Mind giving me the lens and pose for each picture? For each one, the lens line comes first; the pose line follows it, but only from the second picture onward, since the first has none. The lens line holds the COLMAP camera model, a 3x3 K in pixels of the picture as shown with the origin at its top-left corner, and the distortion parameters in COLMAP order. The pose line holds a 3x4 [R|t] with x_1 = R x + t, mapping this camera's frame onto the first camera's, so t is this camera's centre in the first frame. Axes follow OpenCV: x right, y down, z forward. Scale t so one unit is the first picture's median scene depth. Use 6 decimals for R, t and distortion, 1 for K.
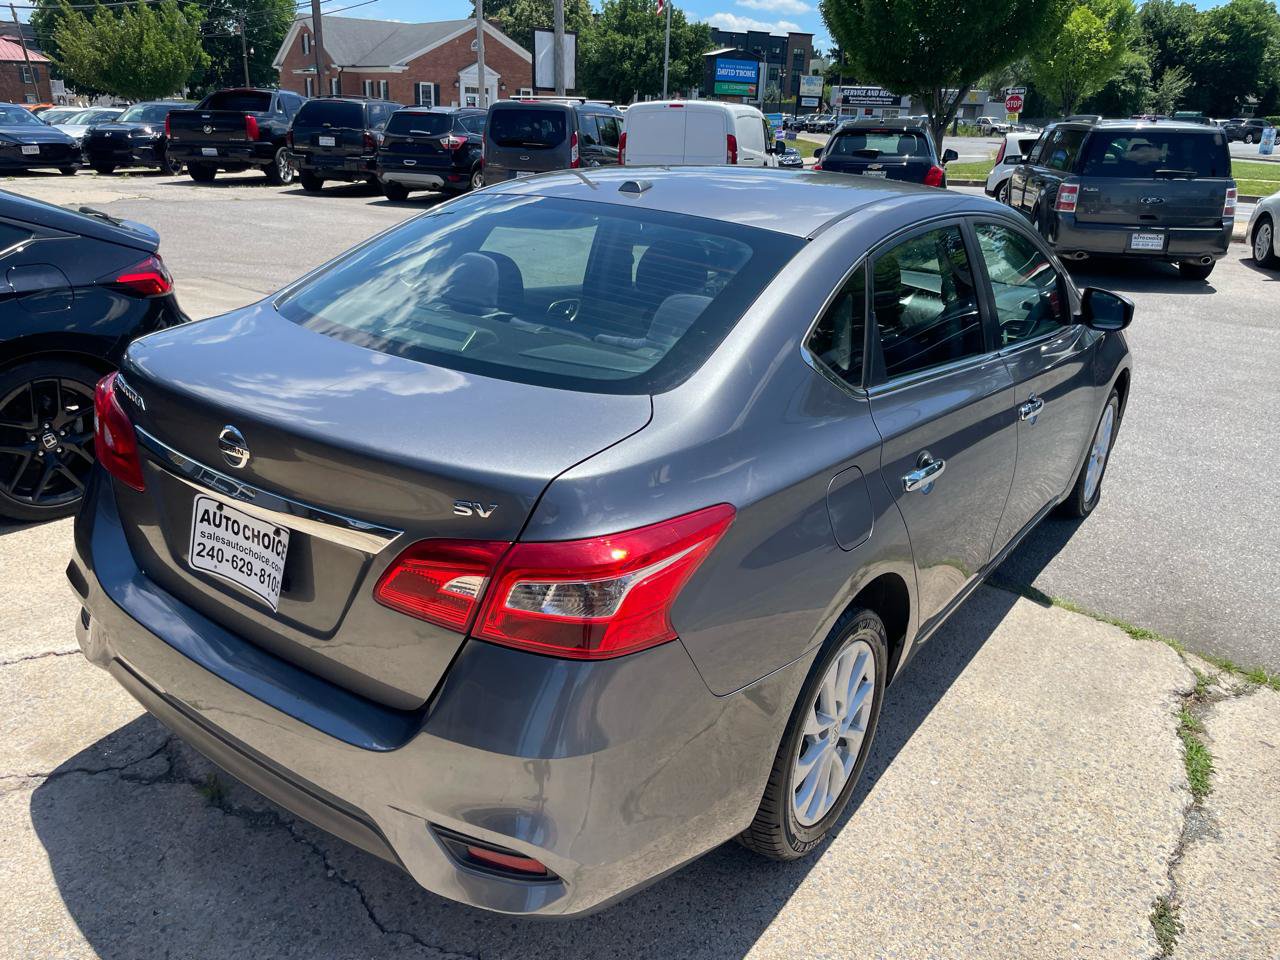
lens RADIAL K [[973.5, 0, 635.3], [0, 973.5, 456.5], [0, 0, 1]] dist [0.083287, -0.116599]
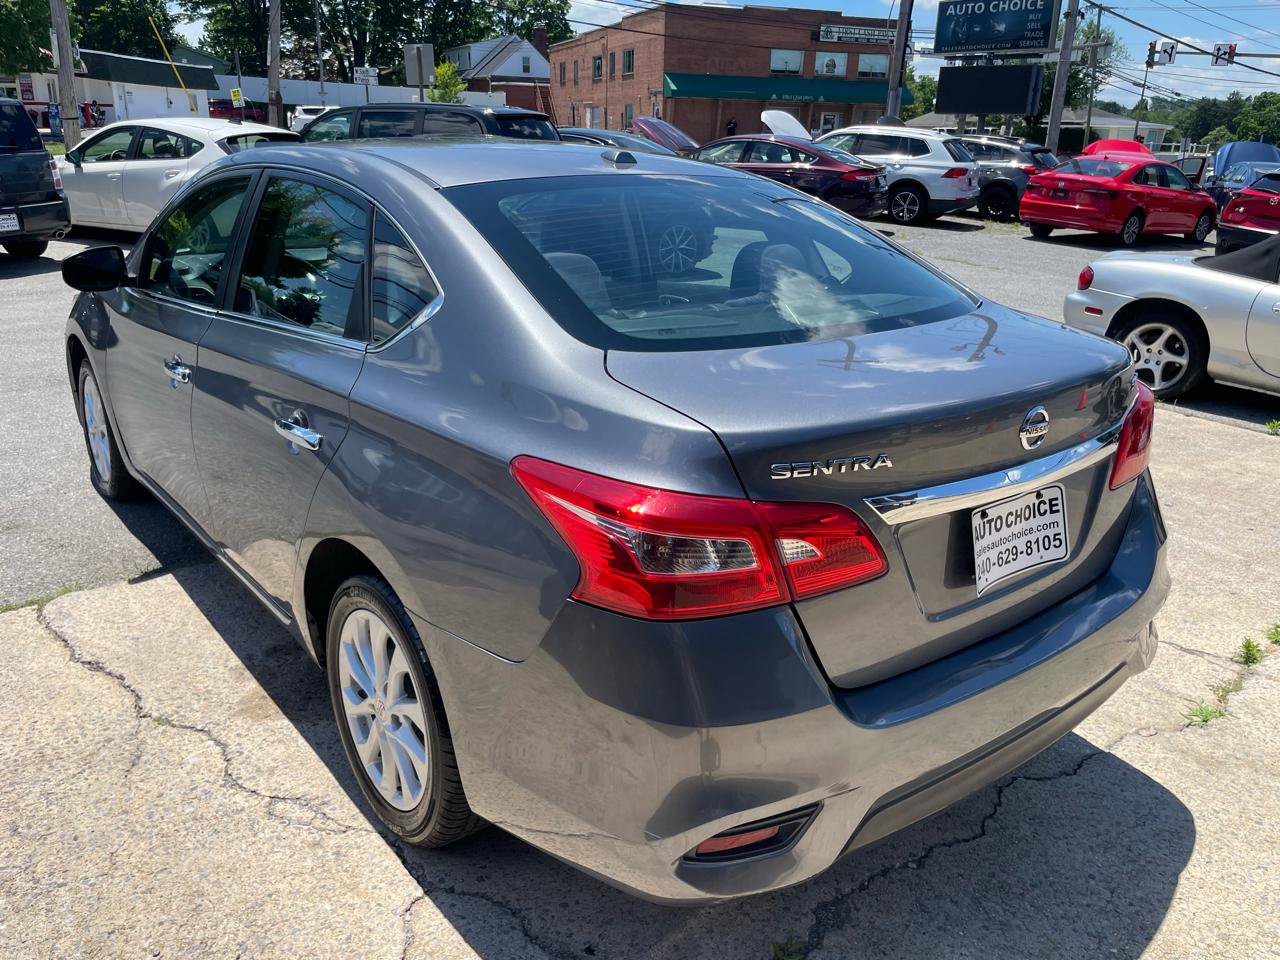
lens RADIAL K [[967.5, 0, 641.8], [0, 967.5, 484.5], [0, 0, 1]] dist [0.086292, -0.117137]
pose [[0.265407, -0.355912, 0.896039, -0.665677], [0.307997, 0.911971, 0.271011, -0.162132], [-0.913618, 0.204049, 0.351663, 0.489154]]
